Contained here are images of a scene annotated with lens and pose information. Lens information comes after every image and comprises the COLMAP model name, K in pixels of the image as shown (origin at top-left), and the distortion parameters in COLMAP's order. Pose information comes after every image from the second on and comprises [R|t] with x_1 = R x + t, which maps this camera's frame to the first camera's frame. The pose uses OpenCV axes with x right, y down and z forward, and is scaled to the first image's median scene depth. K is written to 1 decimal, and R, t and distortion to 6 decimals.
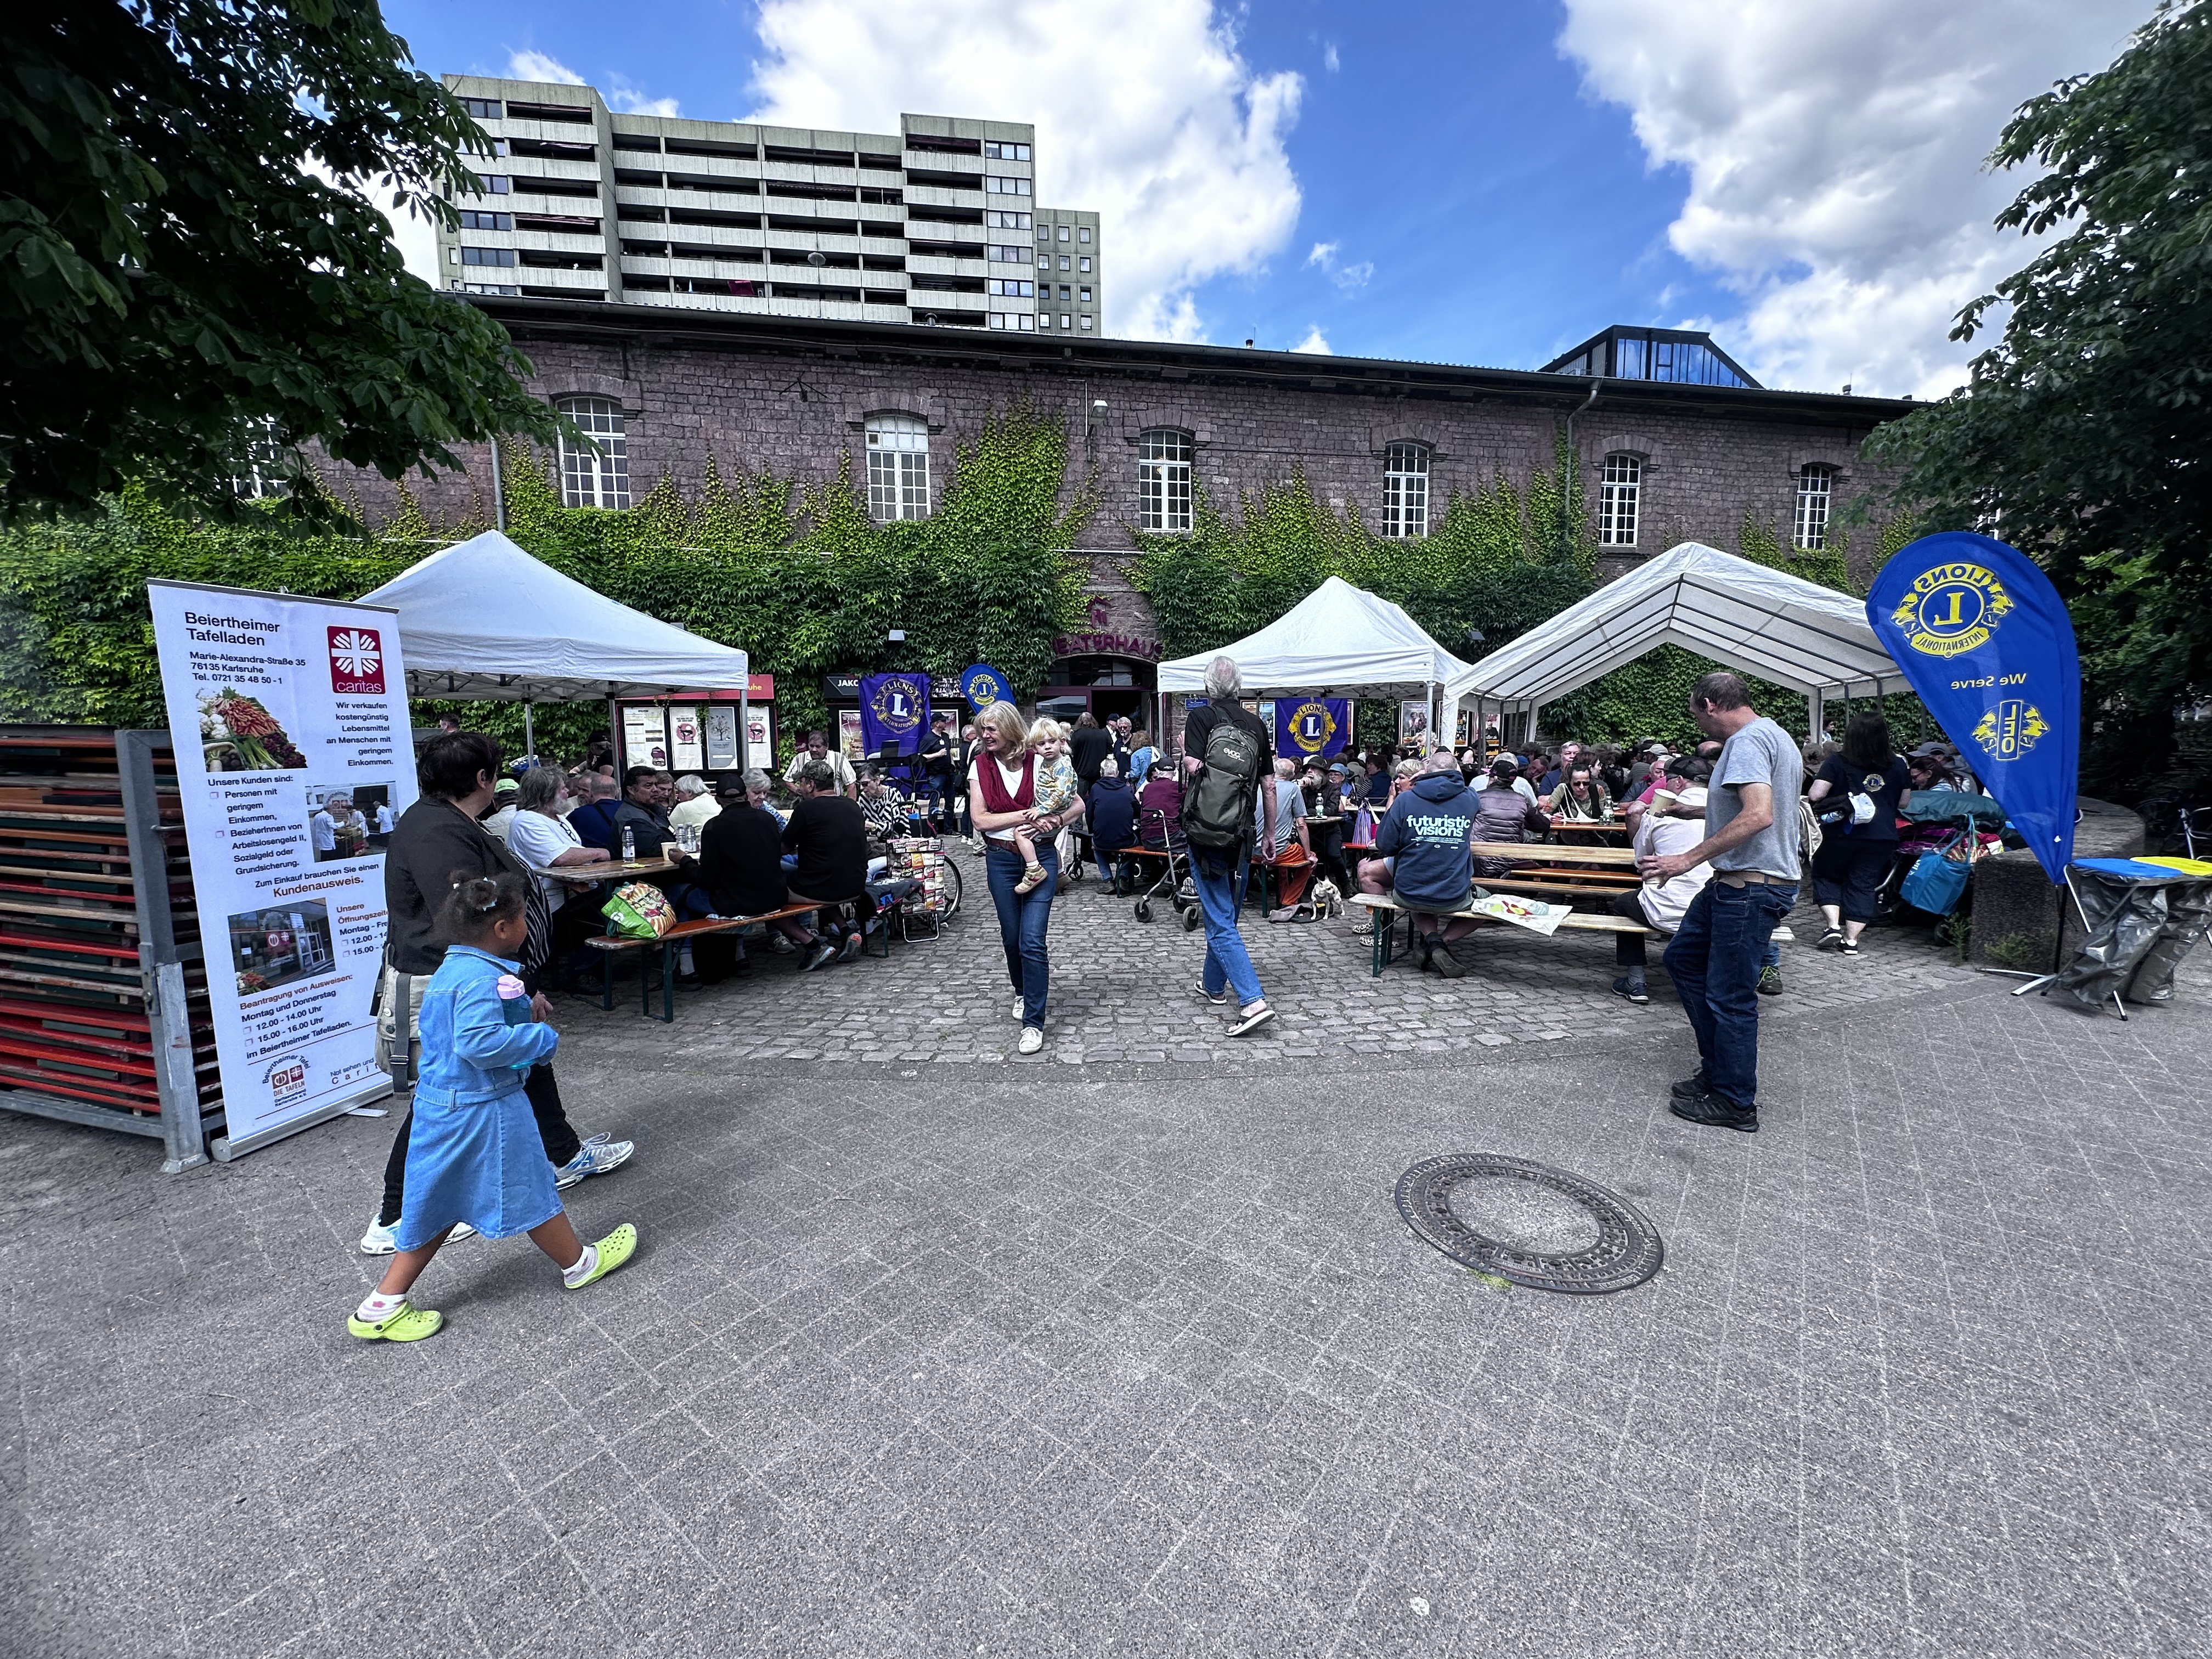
lens RADIAL K [[880.9, 0, 1109.4], [0, 880.9, 816.5], [0, 0, 1]] dist [-0.001224, 0.000404]
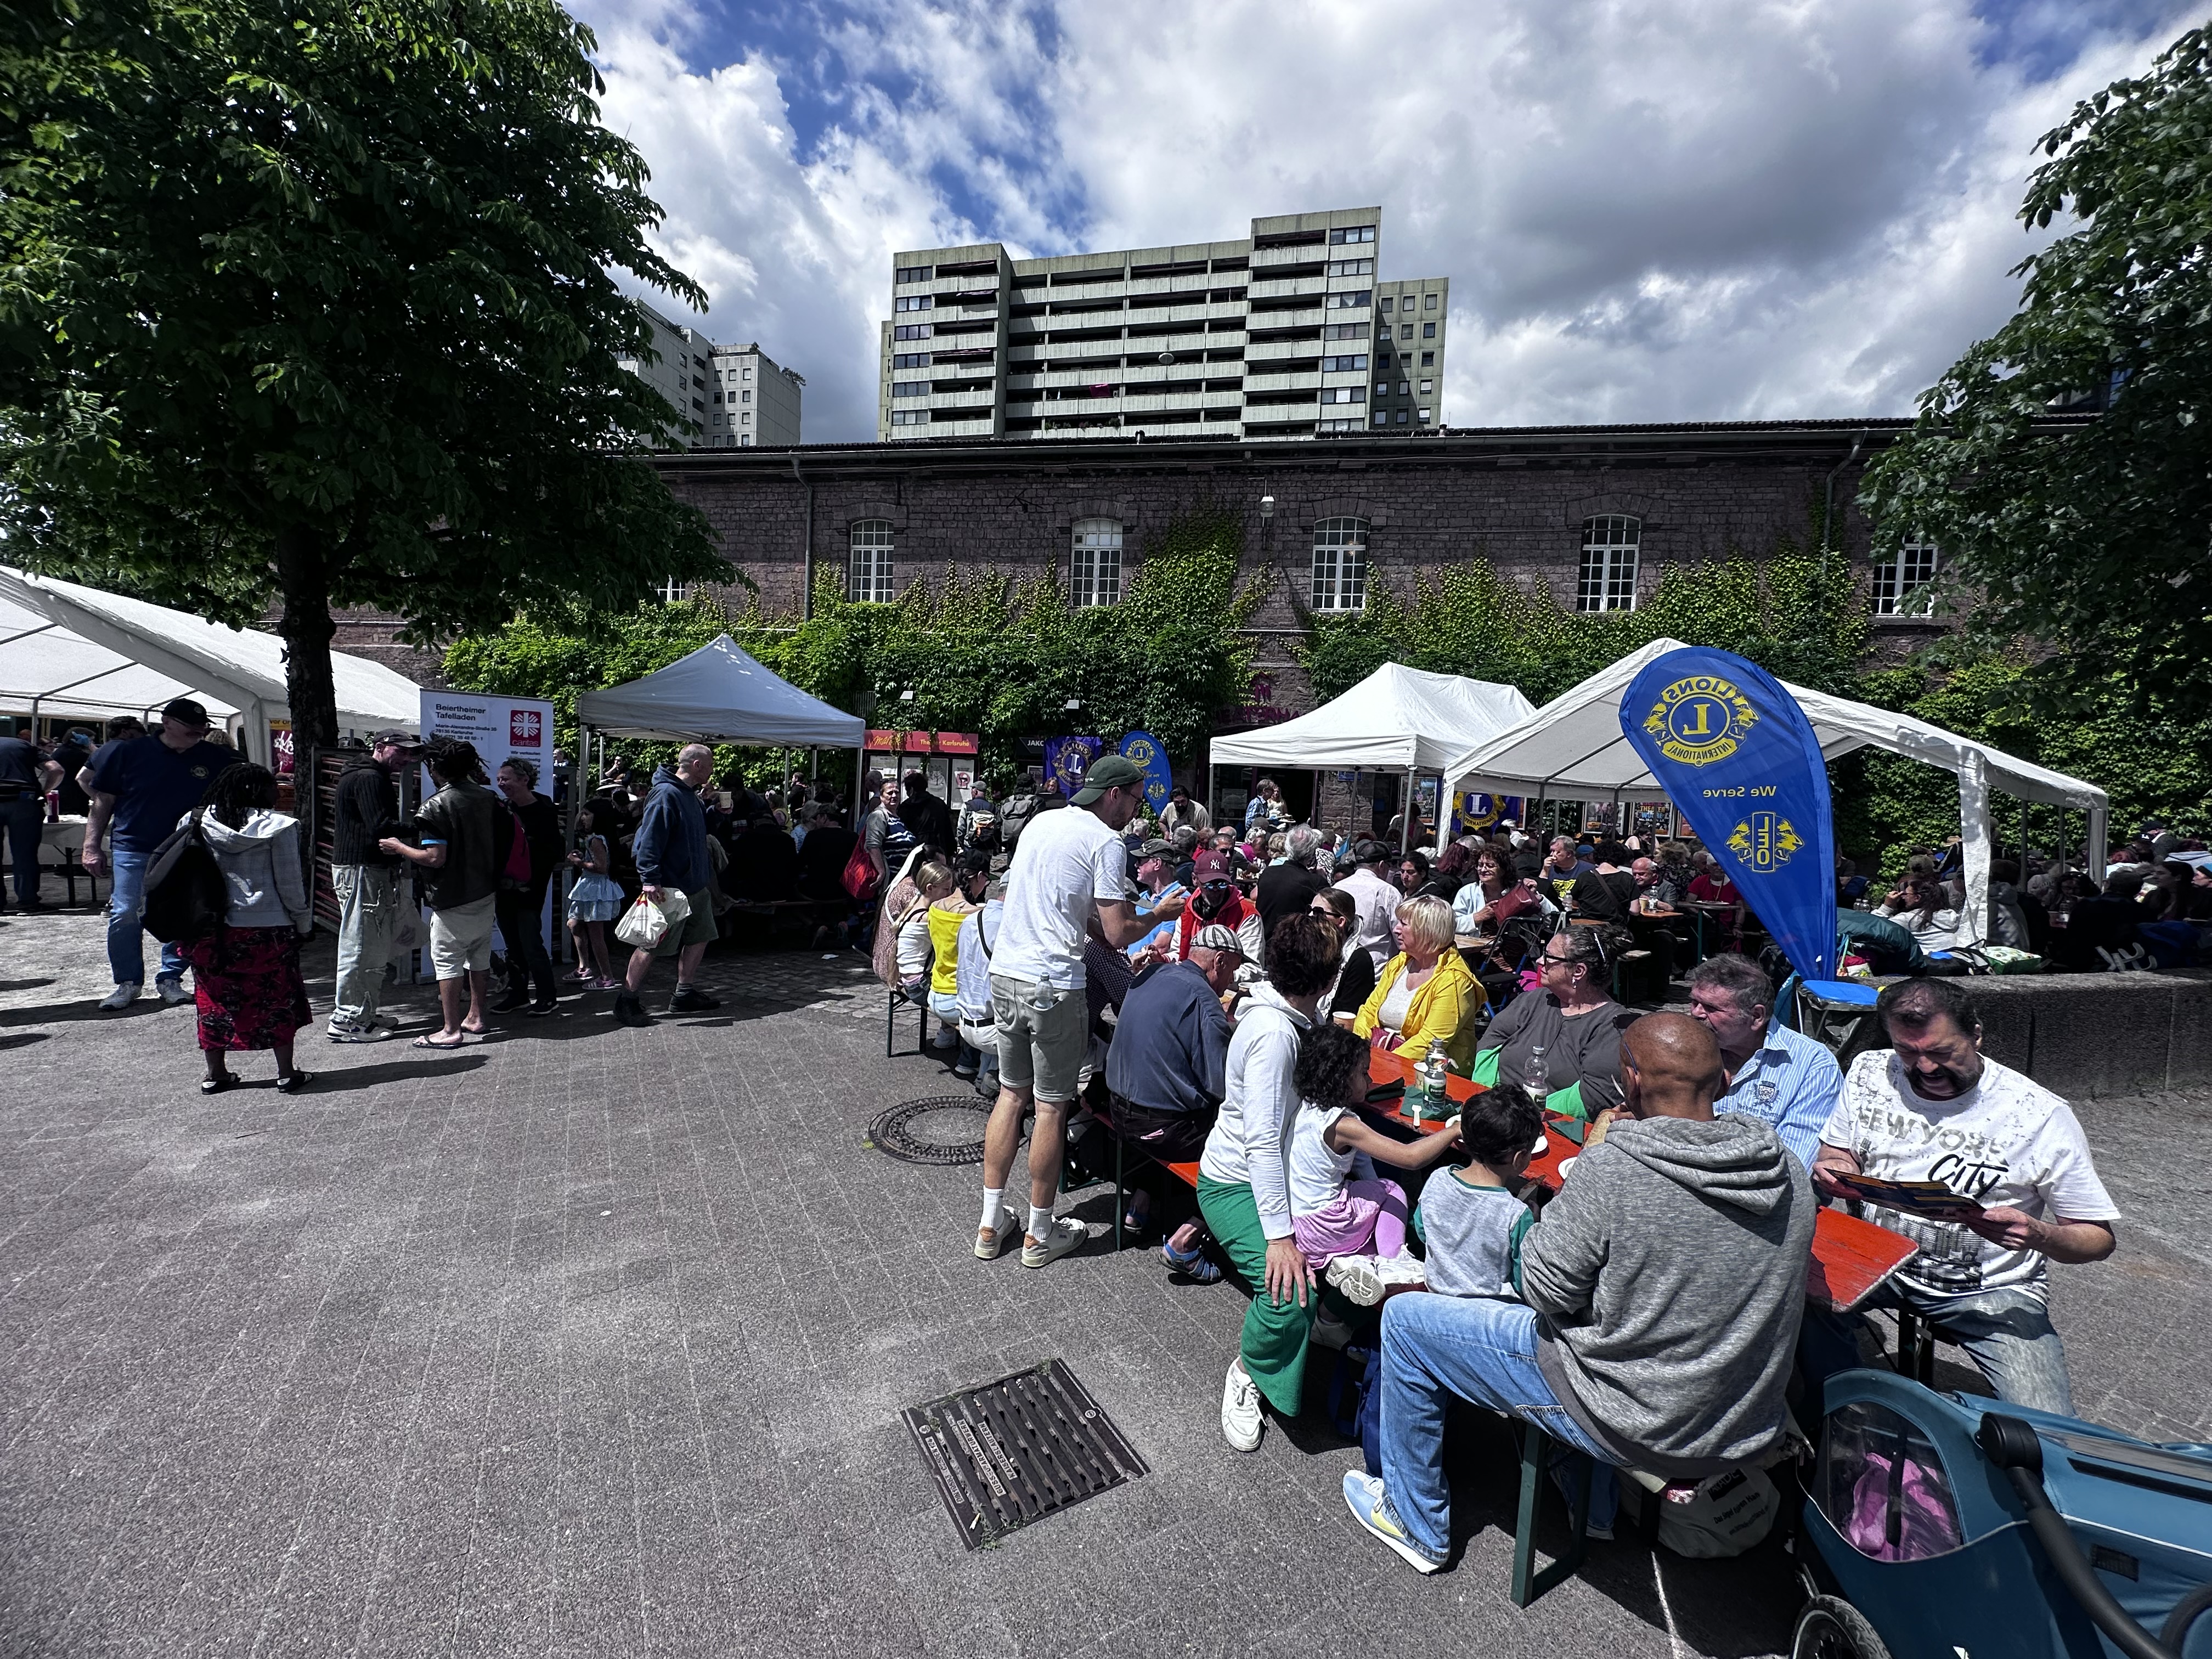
lens RADIAL K [[880.9, 0, 1102.1], [0, 880.9, 811.6], [0, 0, 1]] dist [-0.001224, 0.000404]
pose [[0.931123, 0.064405, -0.358973, 0.212577], [-0.090402, 0.994324, -0.056094, -0.002772], [0.353323, 0.084682, 0.931661, -0.059716]]
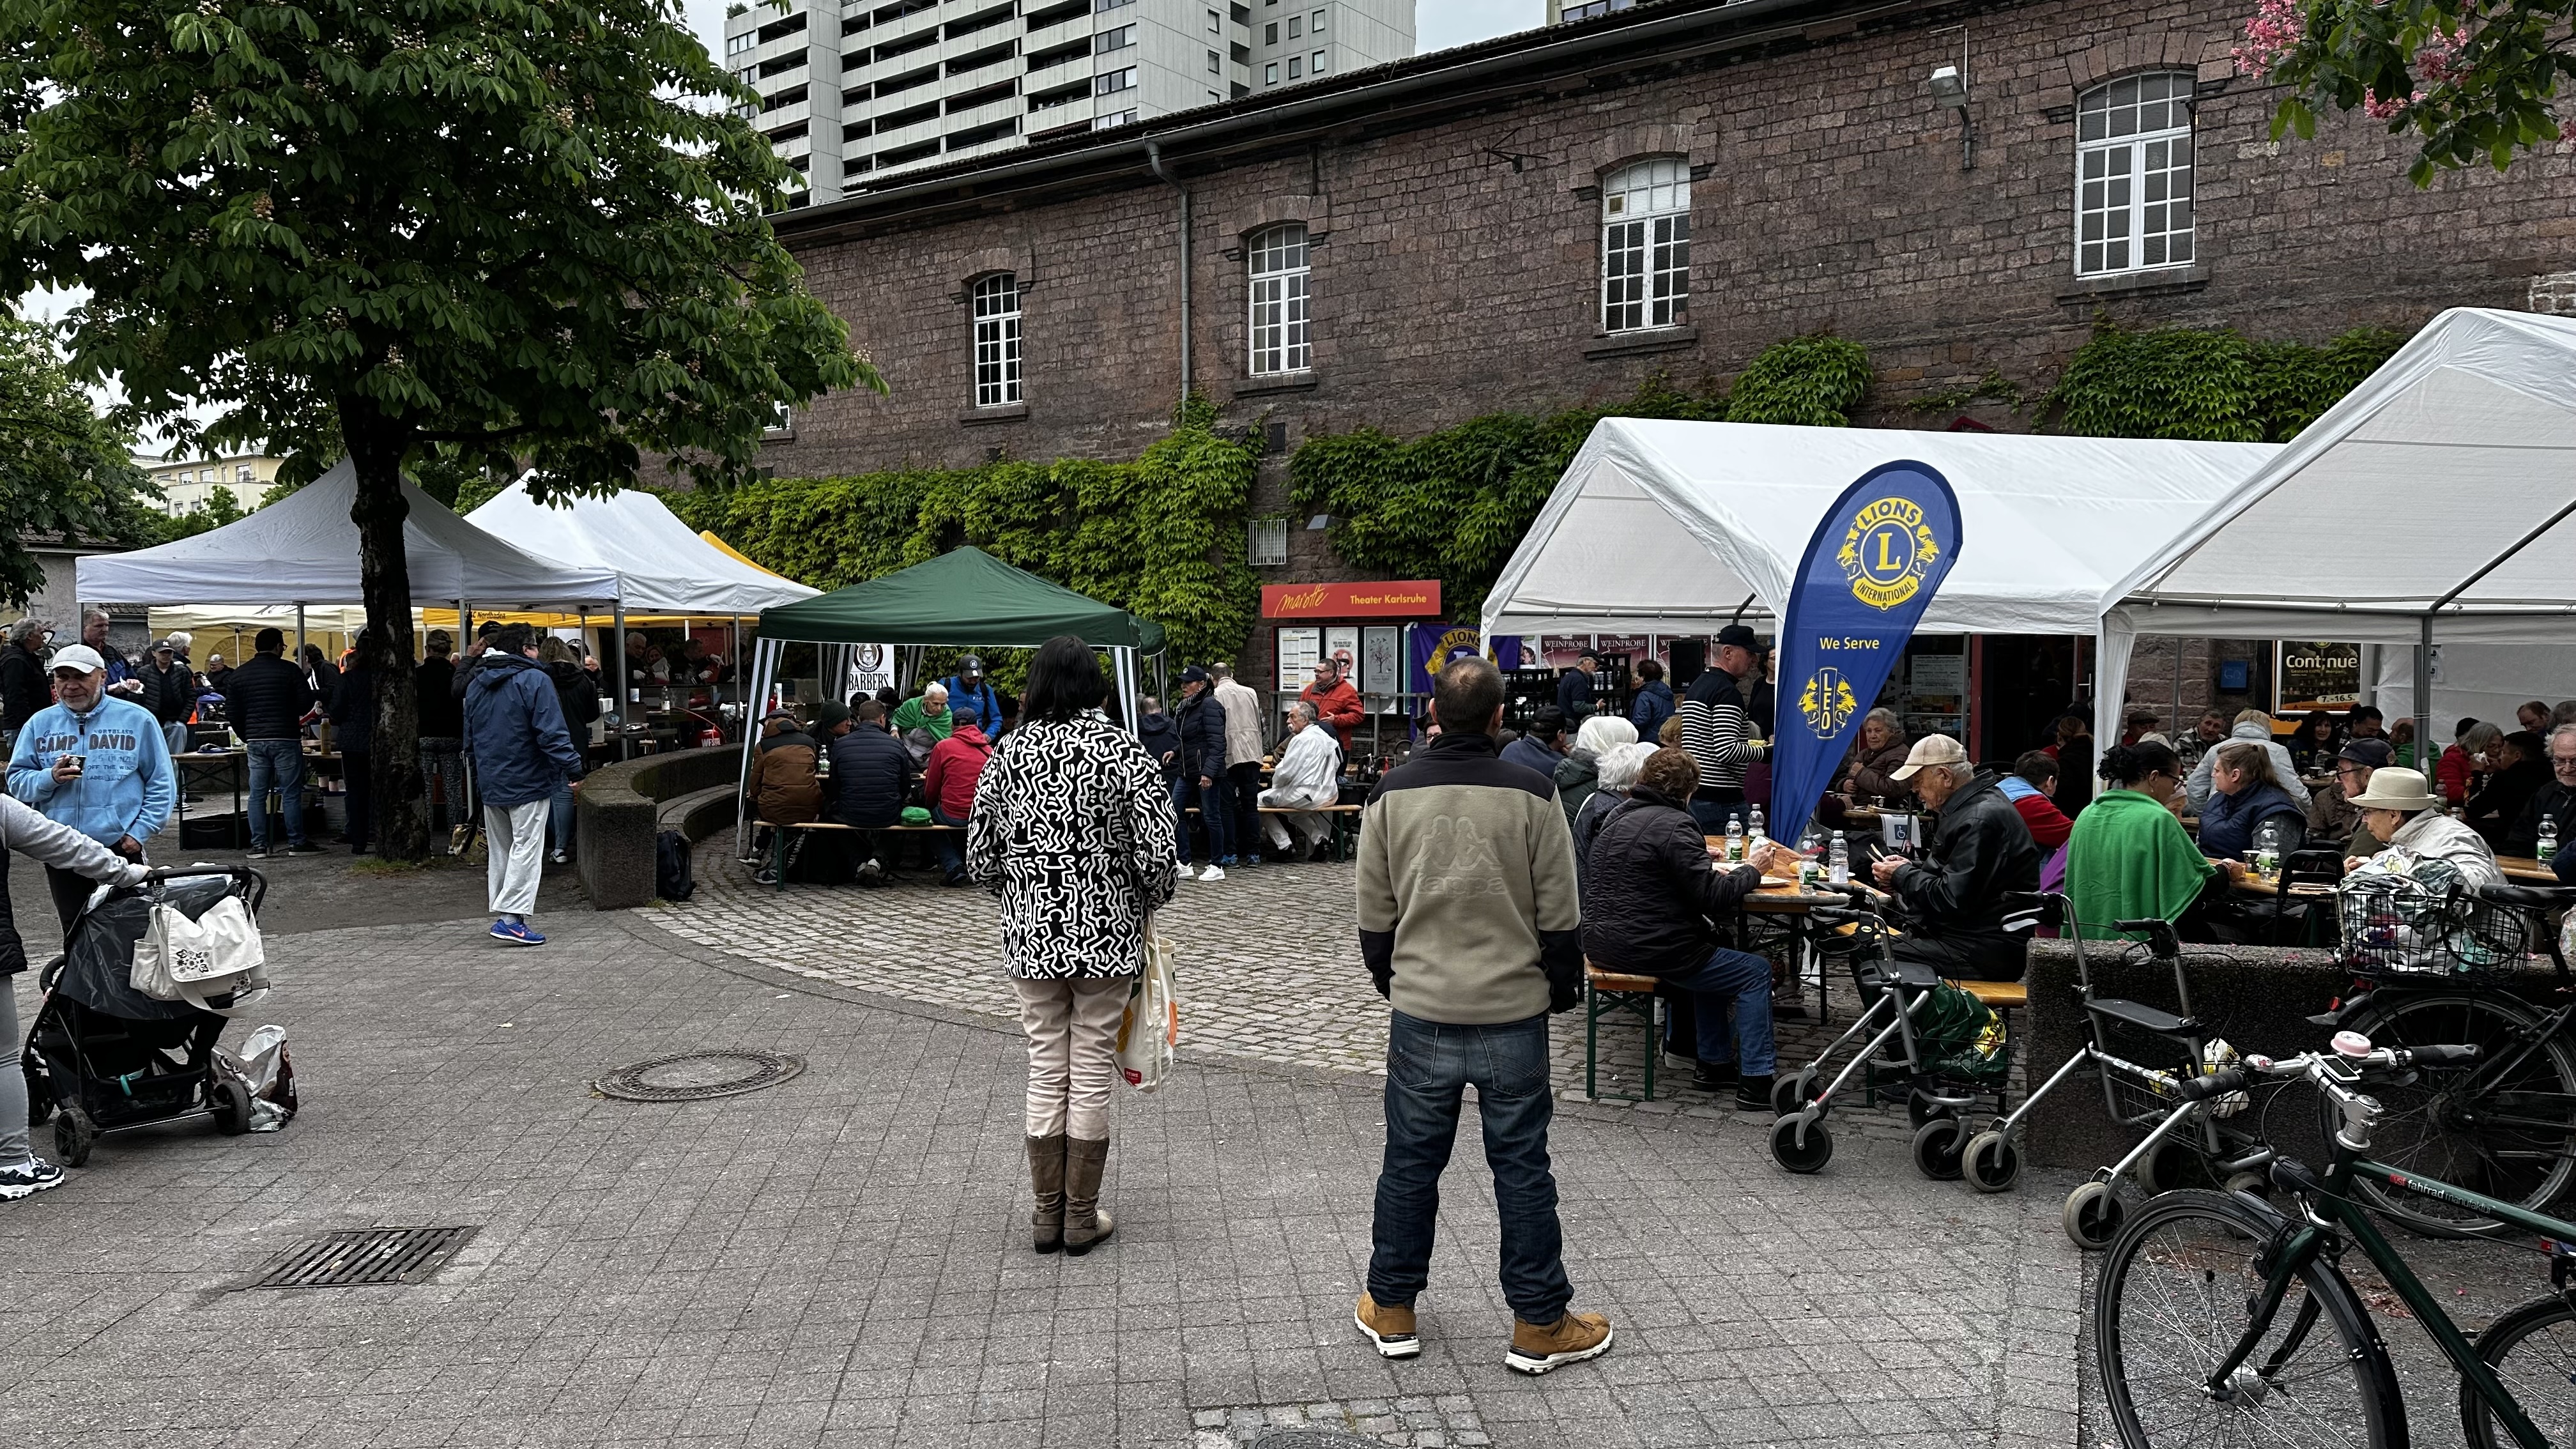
lens RADIAL K [[1741.0, 0, 1283.5], [0, 1741.0, 740.3], [0, 0, 1]] dist [-0.004656, -0.009660]
pose [[0.690871, 0.041214, -0.721802, 0.491913], [-0.075657, 0.997014, -0.015486, -0.009518], [0.719008, 0.065309, 0.691926, -0.009552]]
